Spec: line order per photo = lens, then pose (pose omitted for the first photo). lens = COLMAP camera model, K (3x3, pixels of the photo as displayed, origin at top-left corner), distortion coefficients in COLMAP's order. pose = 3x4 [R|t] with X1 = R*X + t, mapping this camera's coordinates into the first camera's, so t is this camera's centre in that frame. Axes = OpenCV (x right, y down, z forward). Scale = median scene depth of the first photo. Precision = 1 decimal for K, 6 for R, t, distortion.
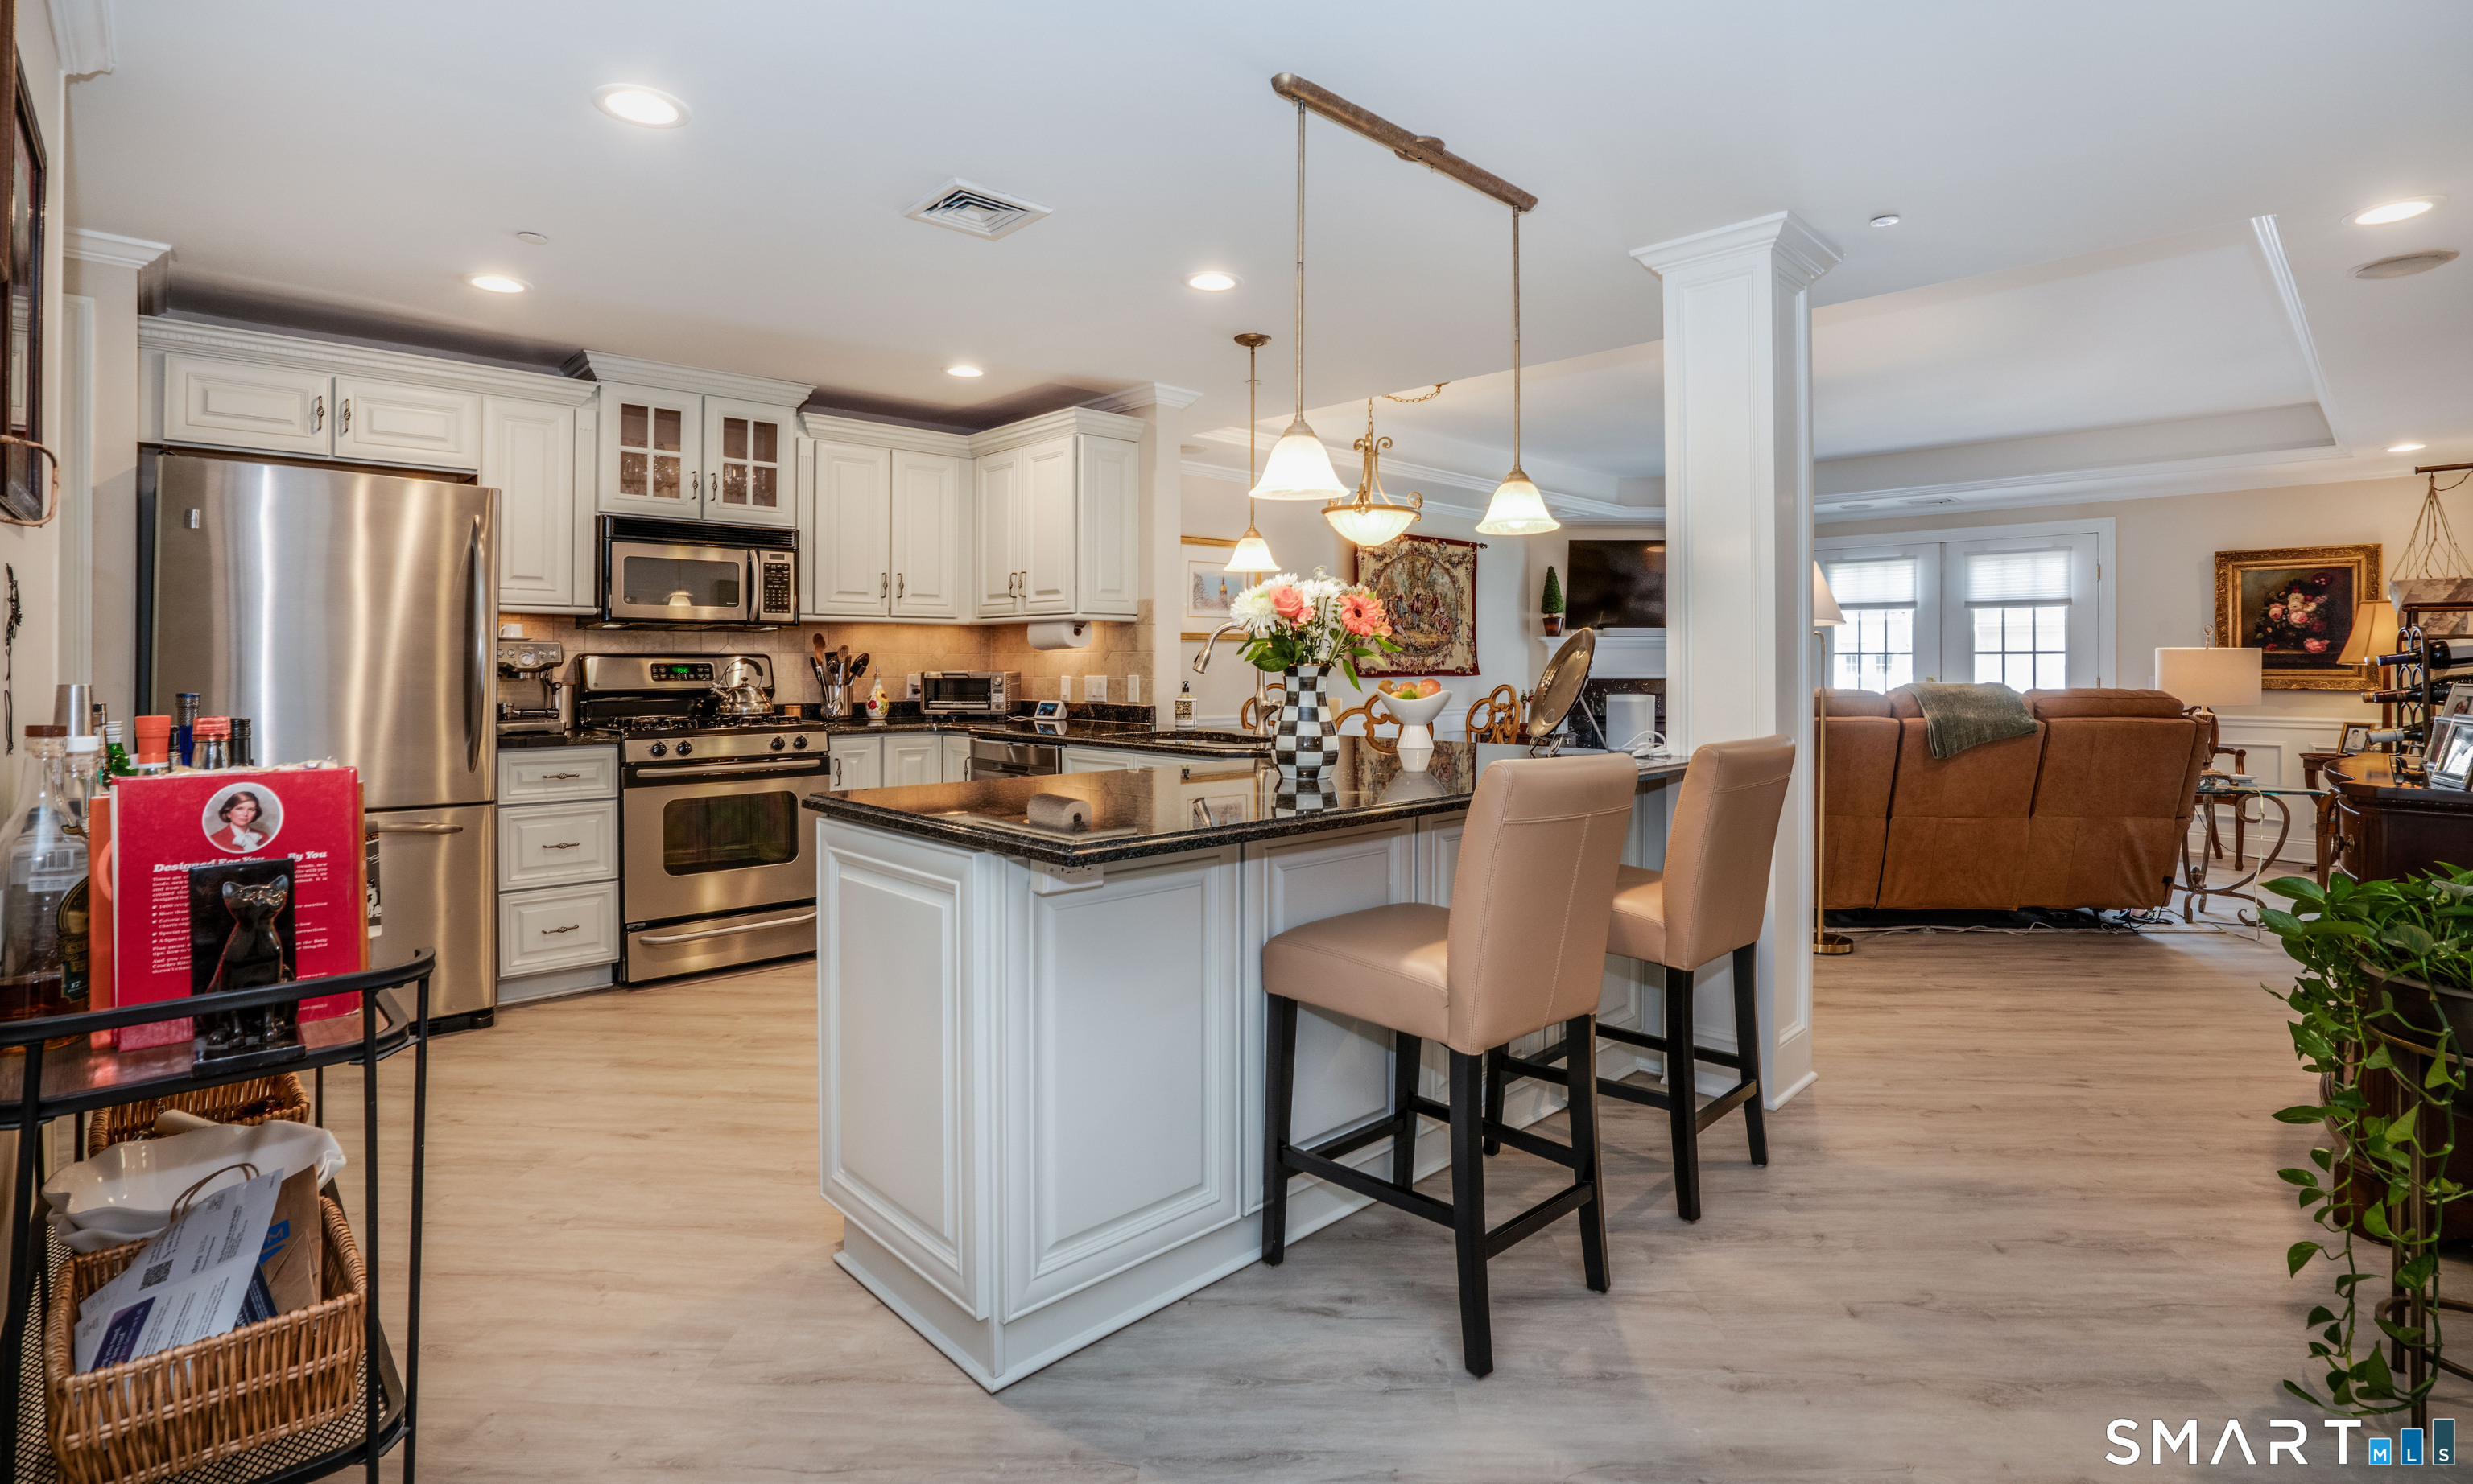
lens RADIAL K [[1149.7, 0, 1253.6], [0, 1149.7, 663.3], [0, 0, 1]] dist [-0.004241, -0.000687]
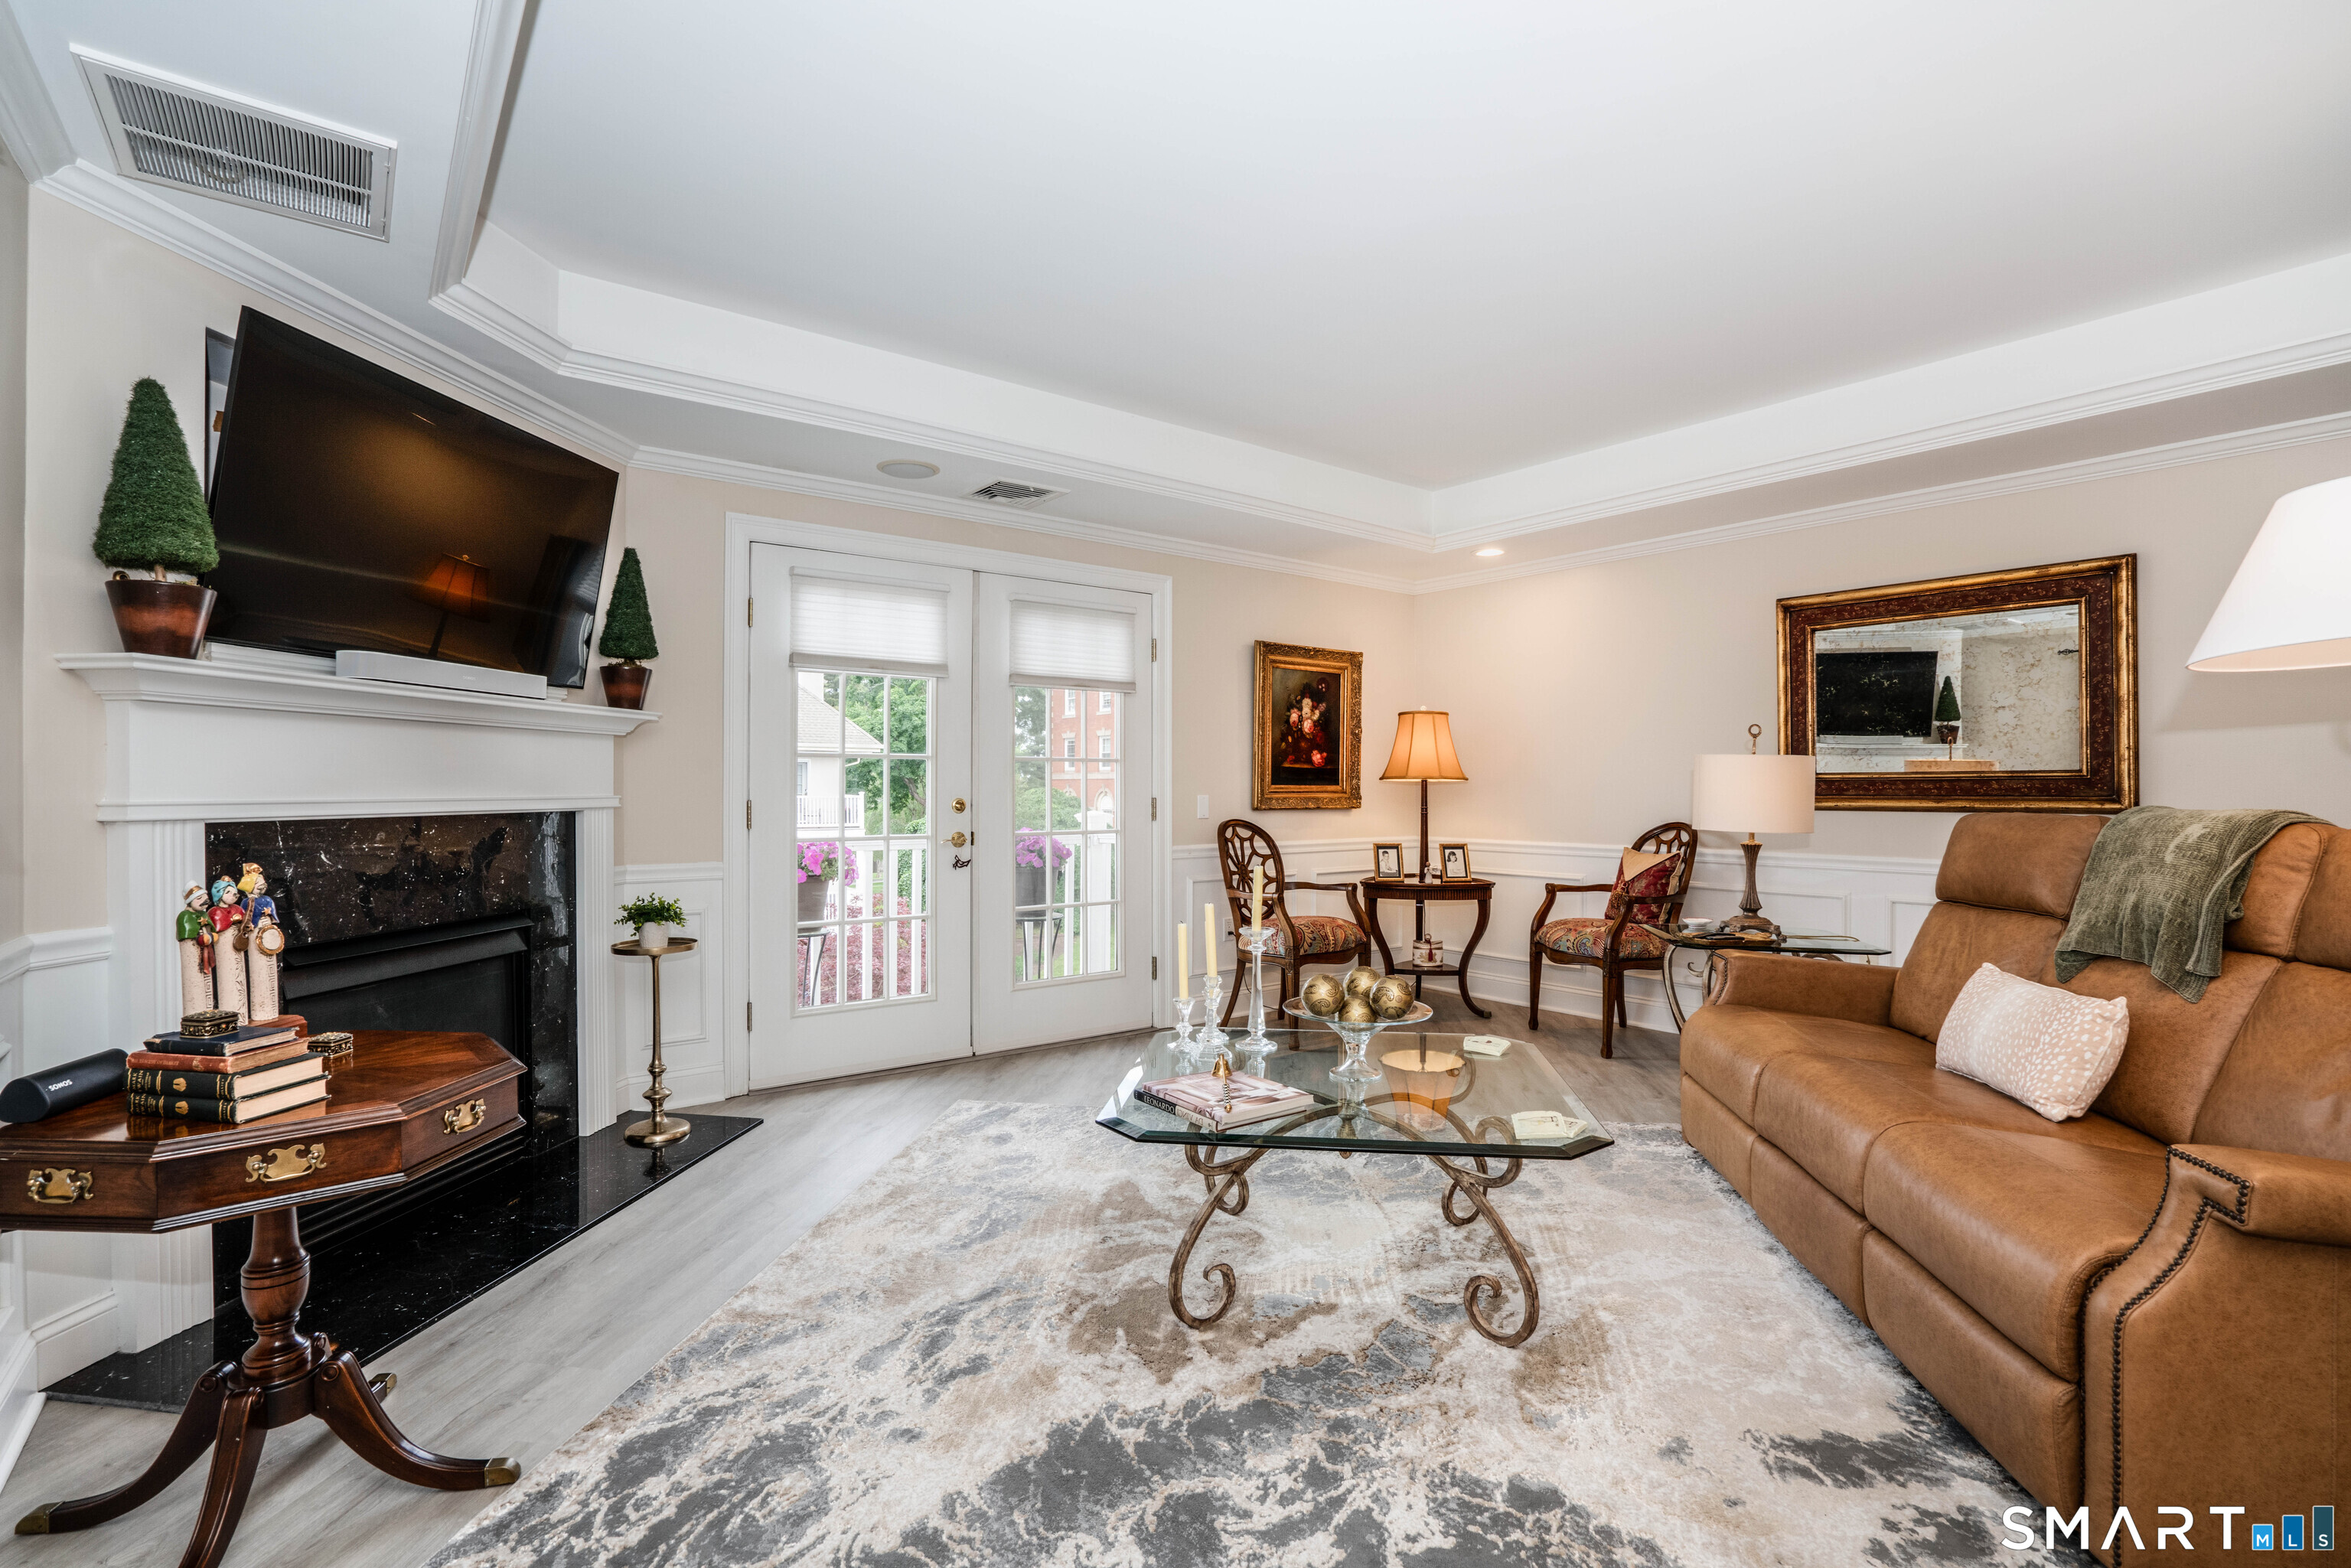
lens RADIAL K [[1090.2, 0, 1189.3], [0, 1090.2, 786.3], [0, 0, 1]] dist [-0.004830, -0.000425]
pose [[0.089617, -0.001313, 0.995975, 0.103909], [-0.001310, 0.999998, 0.001436, 0.007573], [-0.995975, -0.001433, 0.089615, 1.481261]]
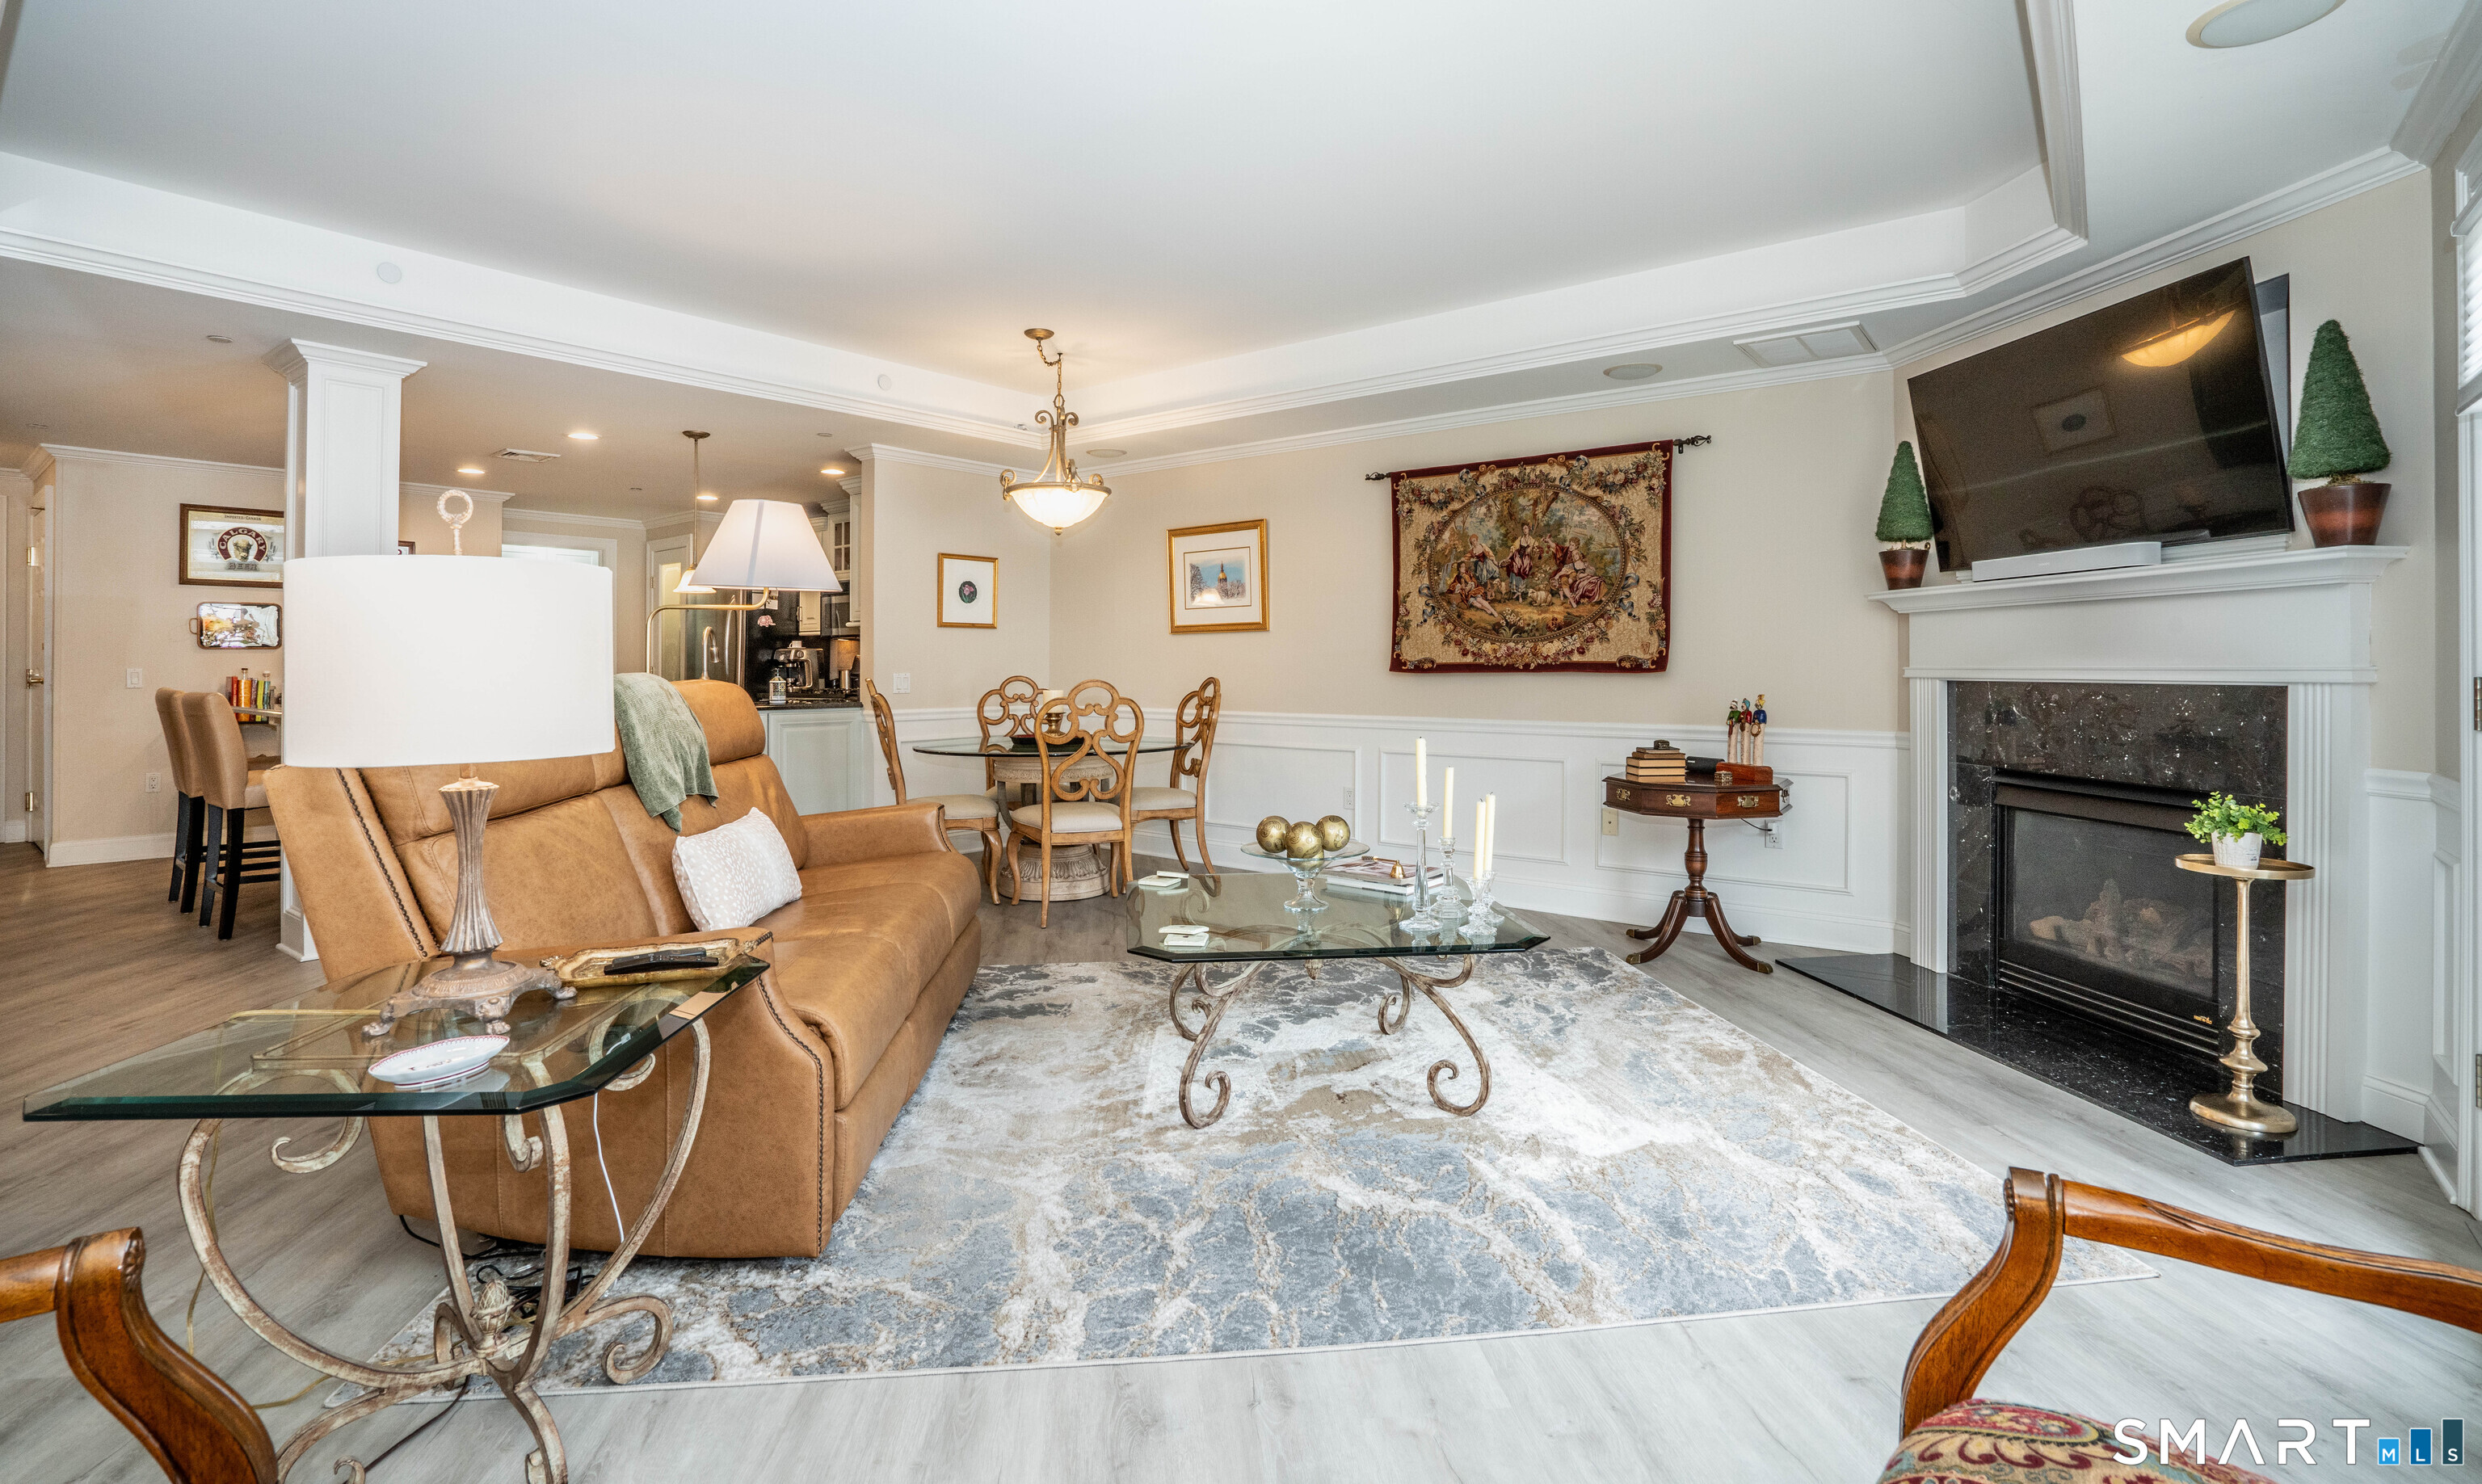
lens RADIAL K [[1143.1, 0, 1209.5], [0, 1143.1, 656.7], [0, 0, 1]] dist [-0.016938, -0.000522]
pose [[0.118072, -0.008238, -0.992971, 1.345950], [0.001899, 0.999966, -0.008070, 0.013193], [0.993003, -0.000933, 0.118084, 1.305216]]
